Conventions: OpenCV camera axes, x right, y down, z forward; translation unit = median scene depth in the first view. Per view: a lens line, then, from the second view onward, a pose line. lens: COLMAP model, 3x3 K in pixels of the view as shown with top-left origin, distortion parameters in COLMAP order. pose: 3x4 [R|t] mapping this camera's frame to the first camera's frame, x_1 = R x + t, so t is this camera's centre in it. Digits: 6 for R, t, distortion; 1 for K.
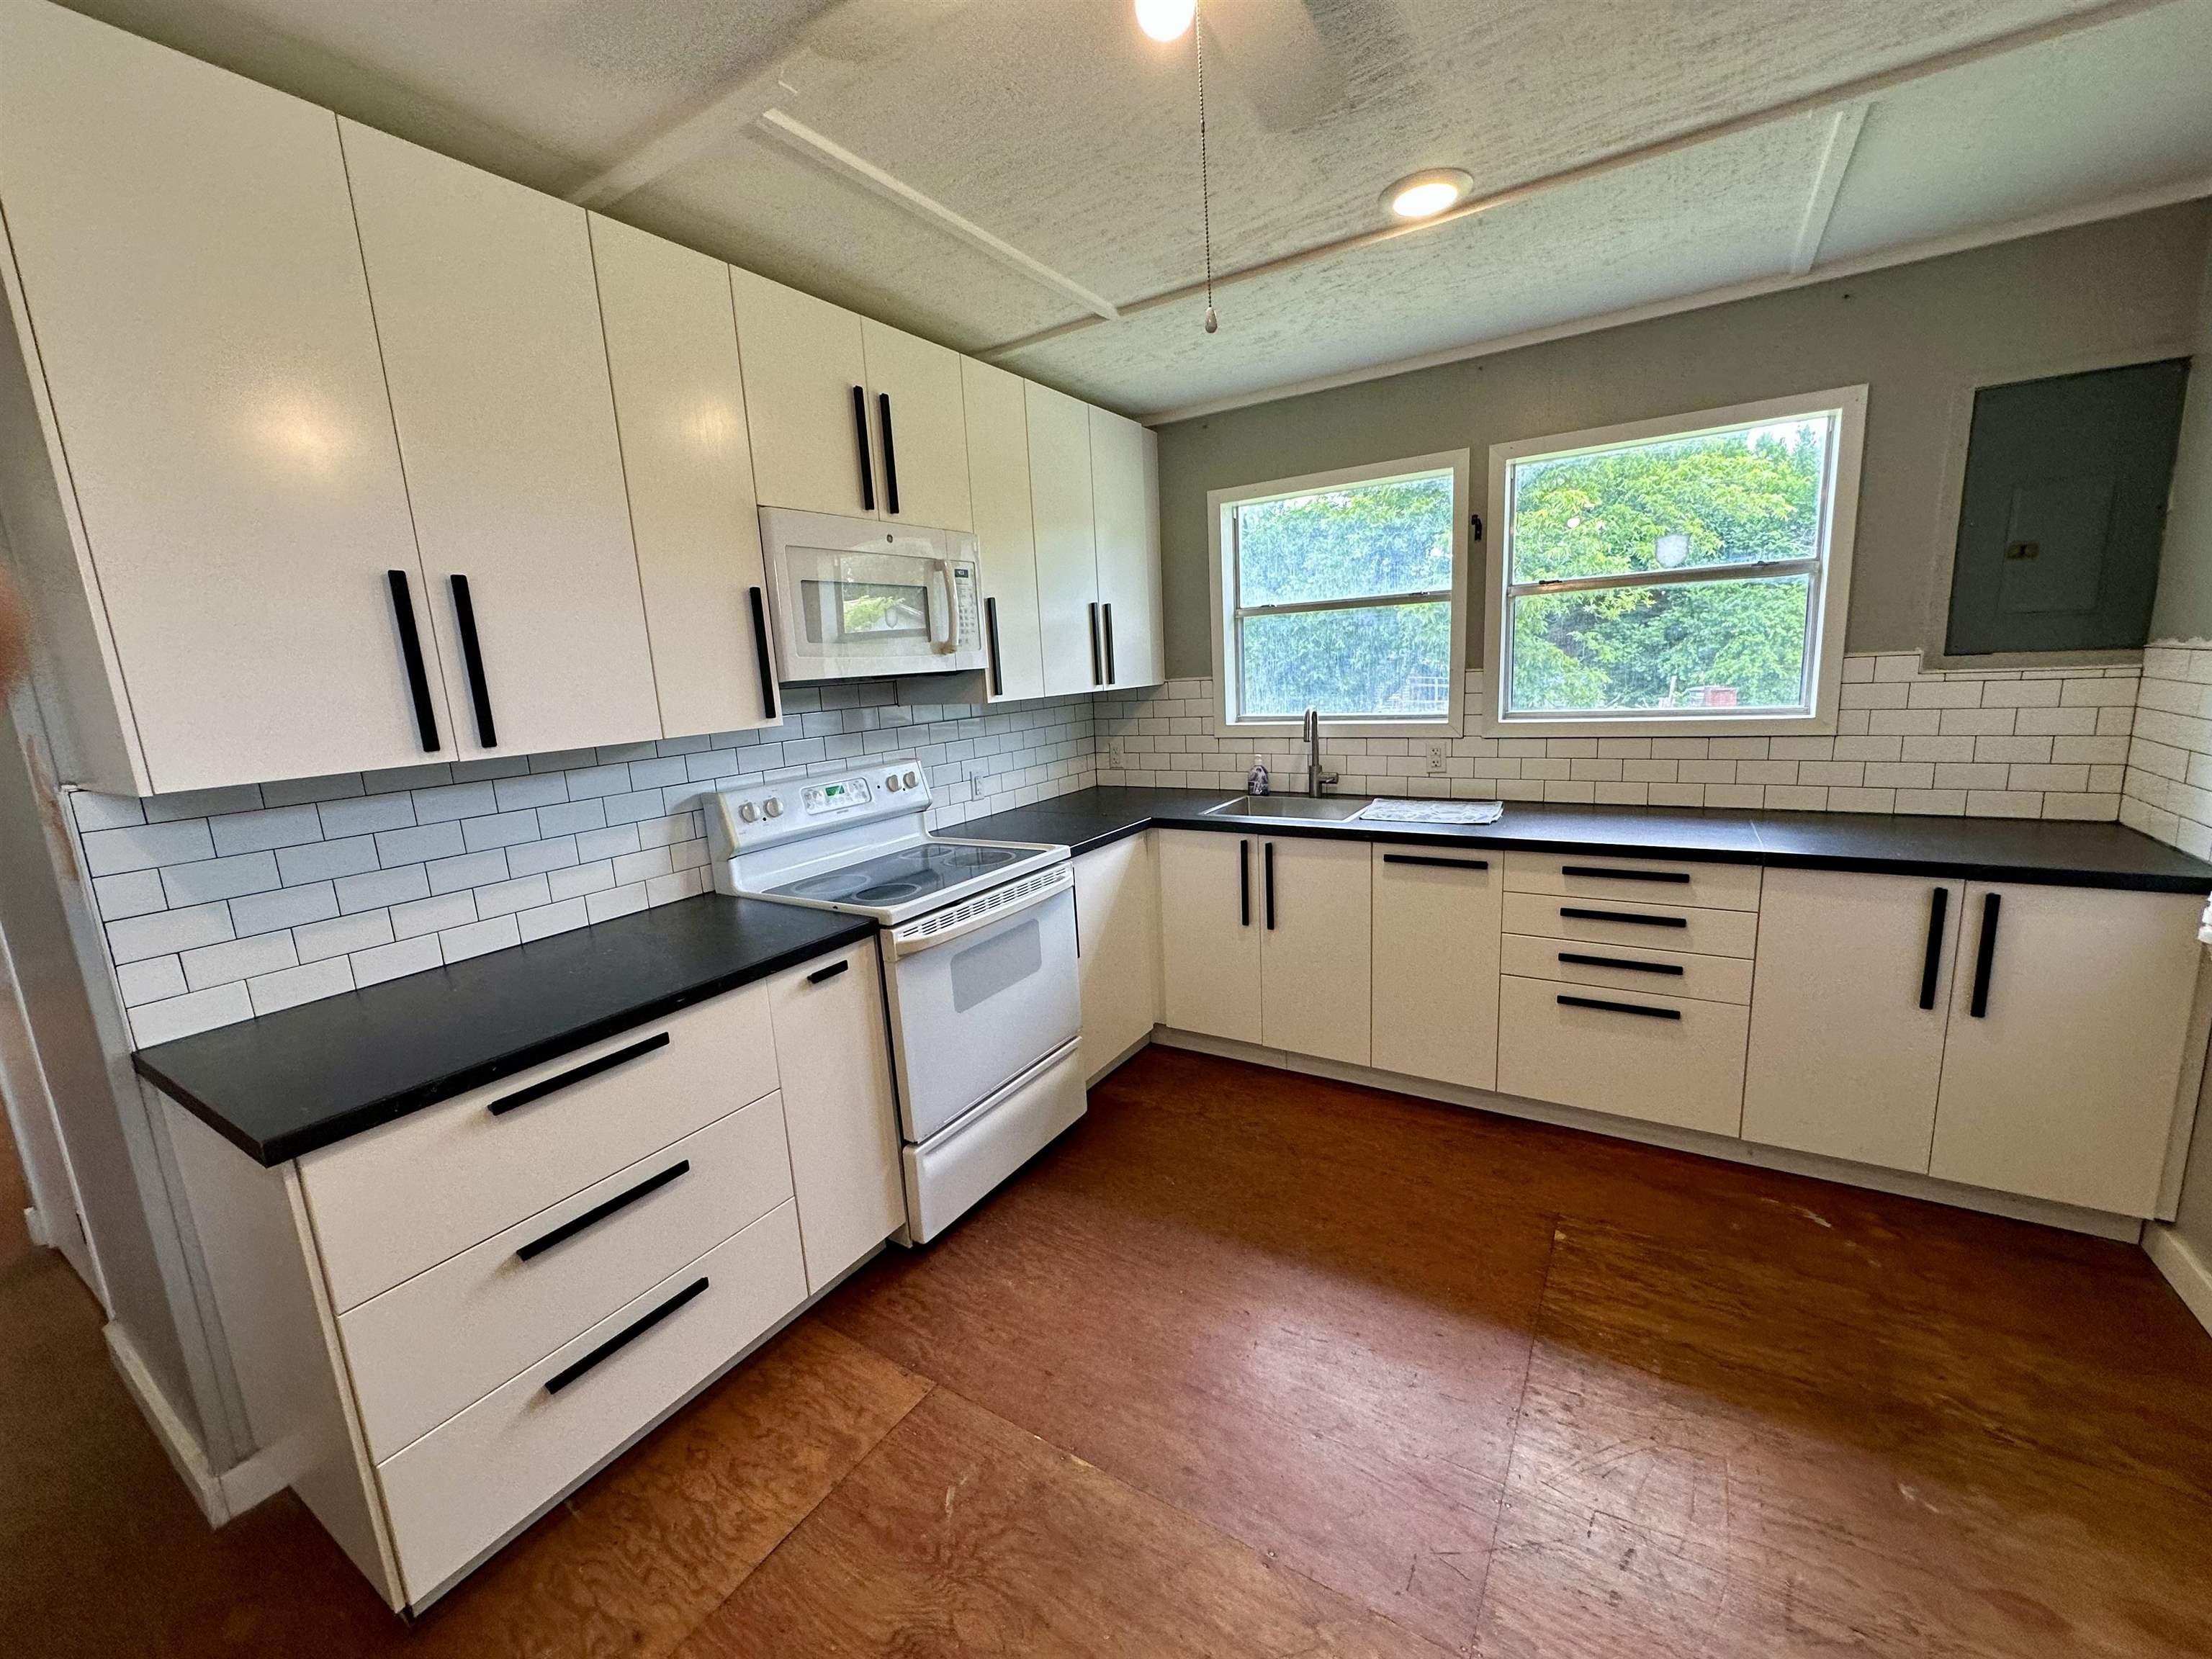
lens RADIAL K [[880.6, 0, 1102.1], [0, 880.6, 831.4], [0, 0, 1]] dist [-0.004060, 0.000667]
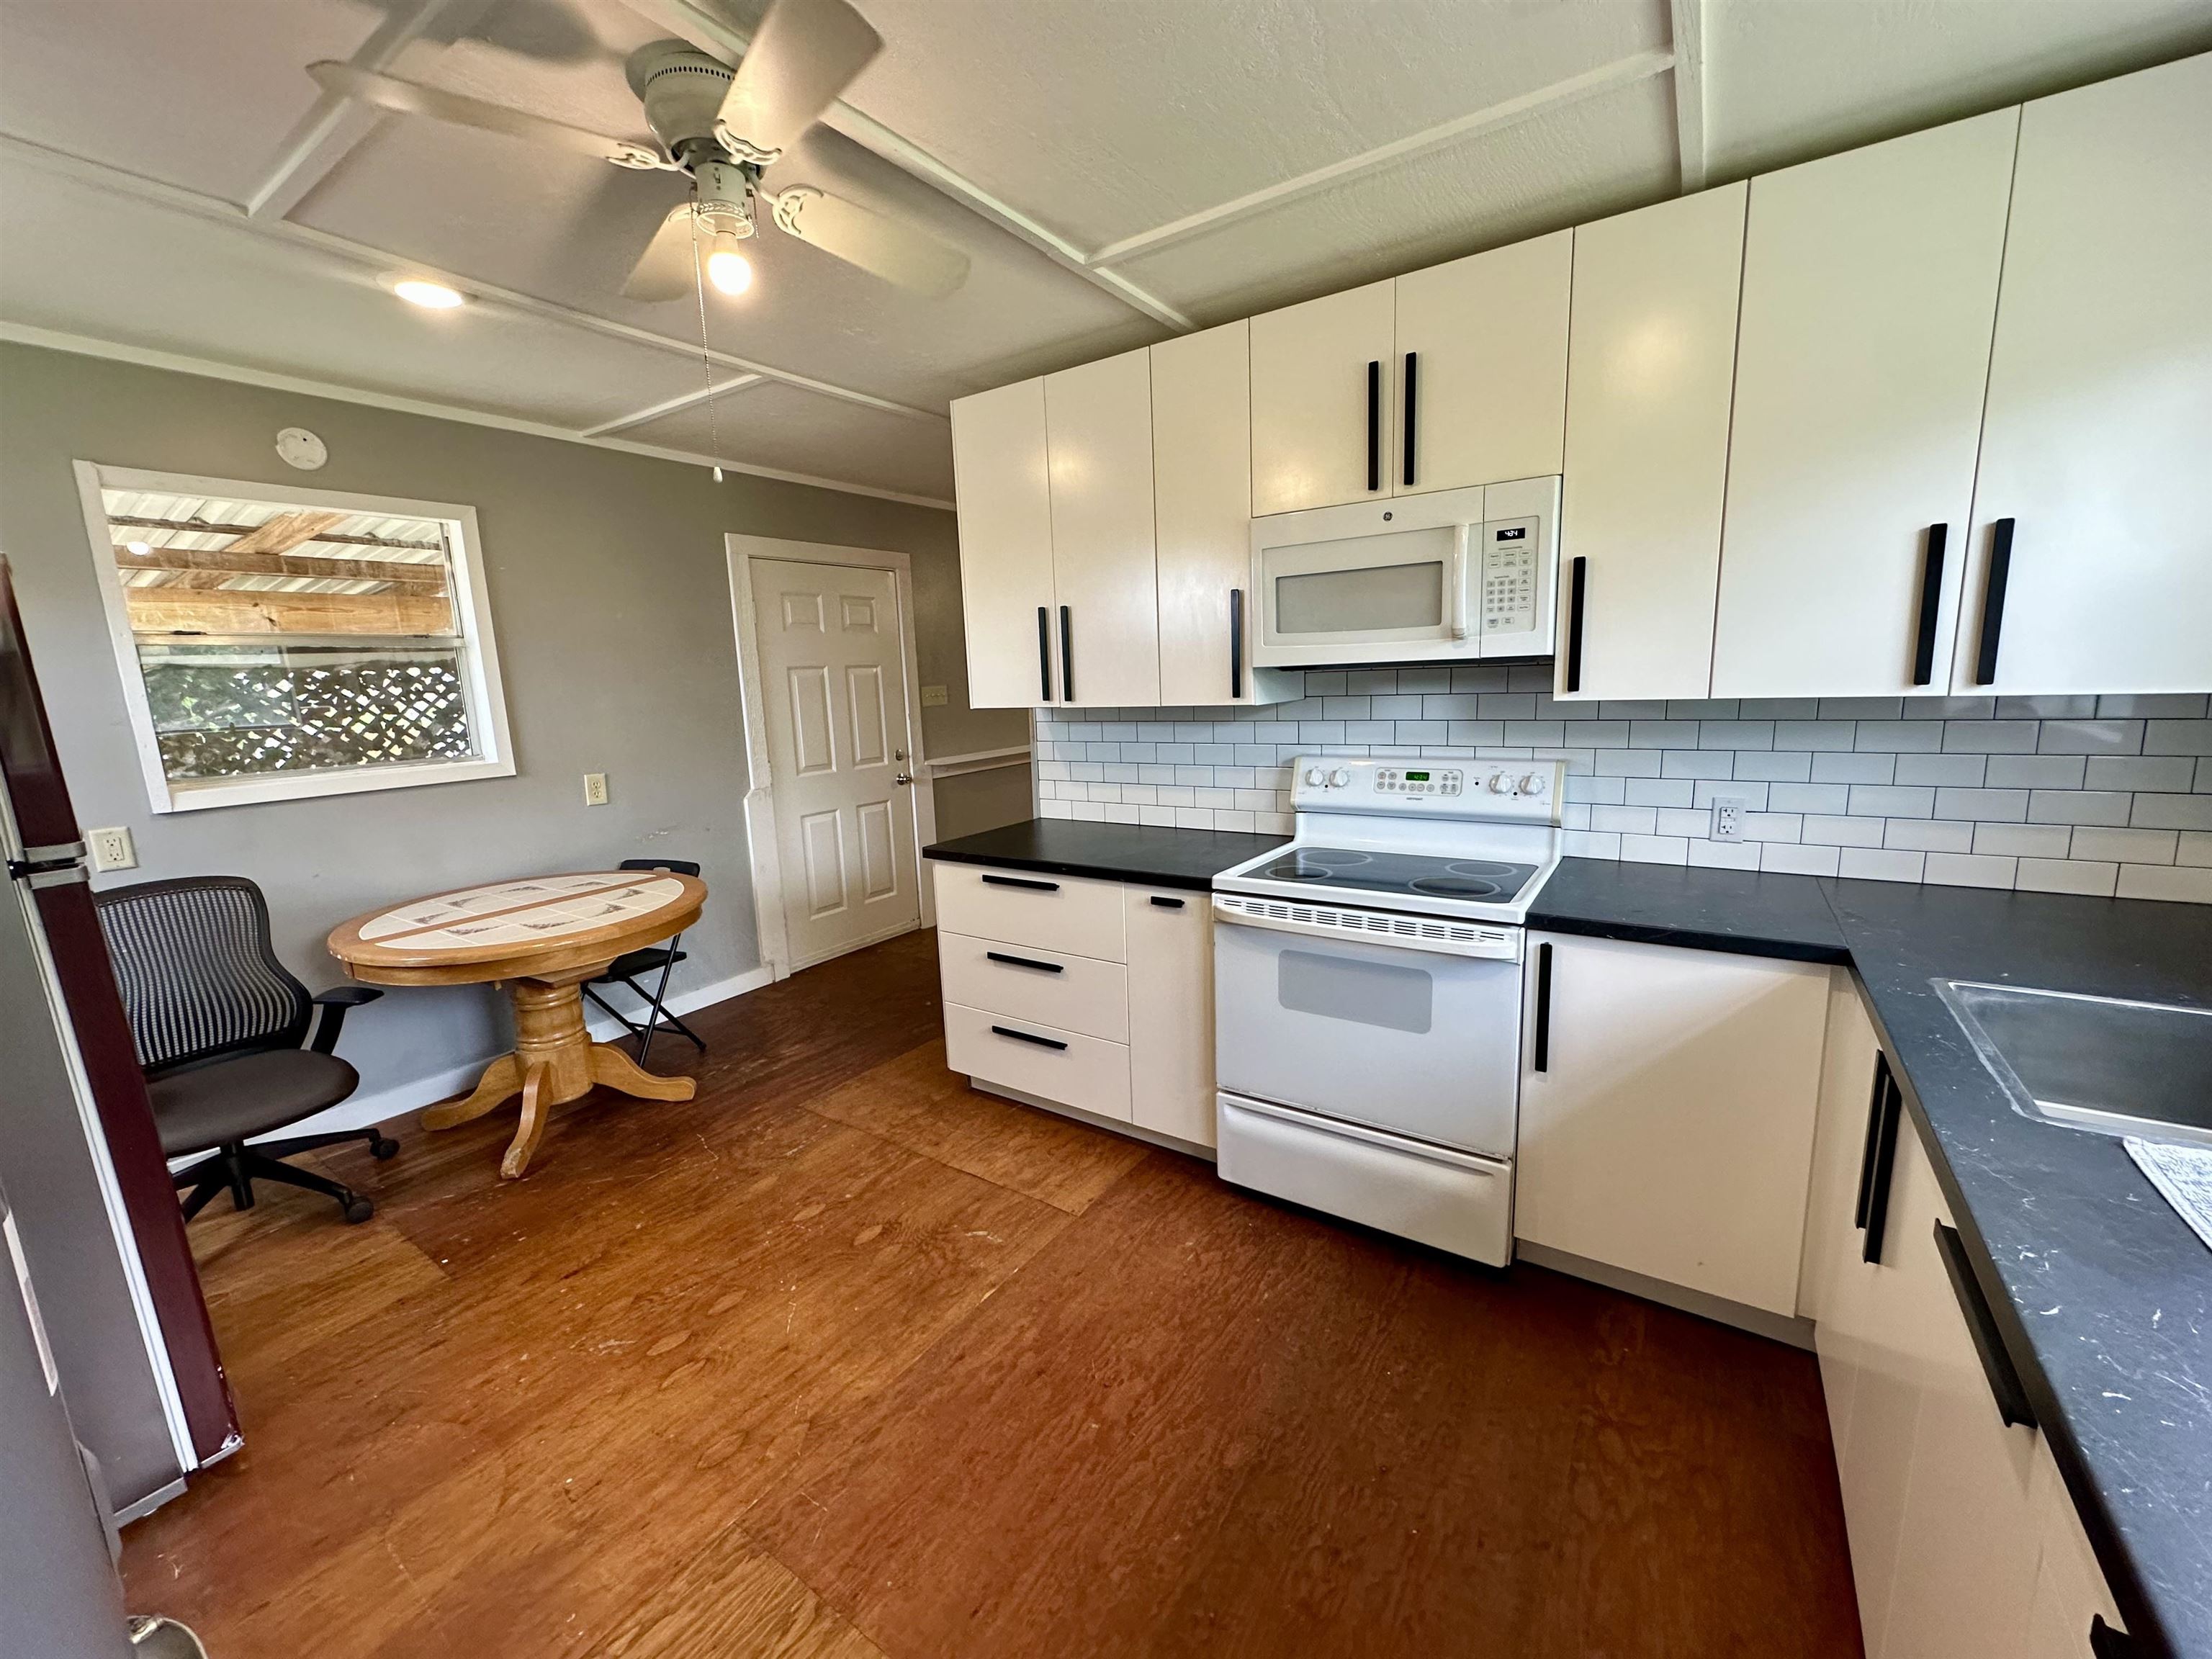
lens RADIAL K [[880.6, 0, 1107.4], [0, 880.6, 831.6], [0, 0, 1]] dist [-0.004060, 0.000667]
pose [[-0.028934, 0.234463, -0.971694, 0.750713], [-0.150116, 0.960057, 0.236125, -0.187199], [0.988245, 0.152699, 0.007419, 0.747289]]
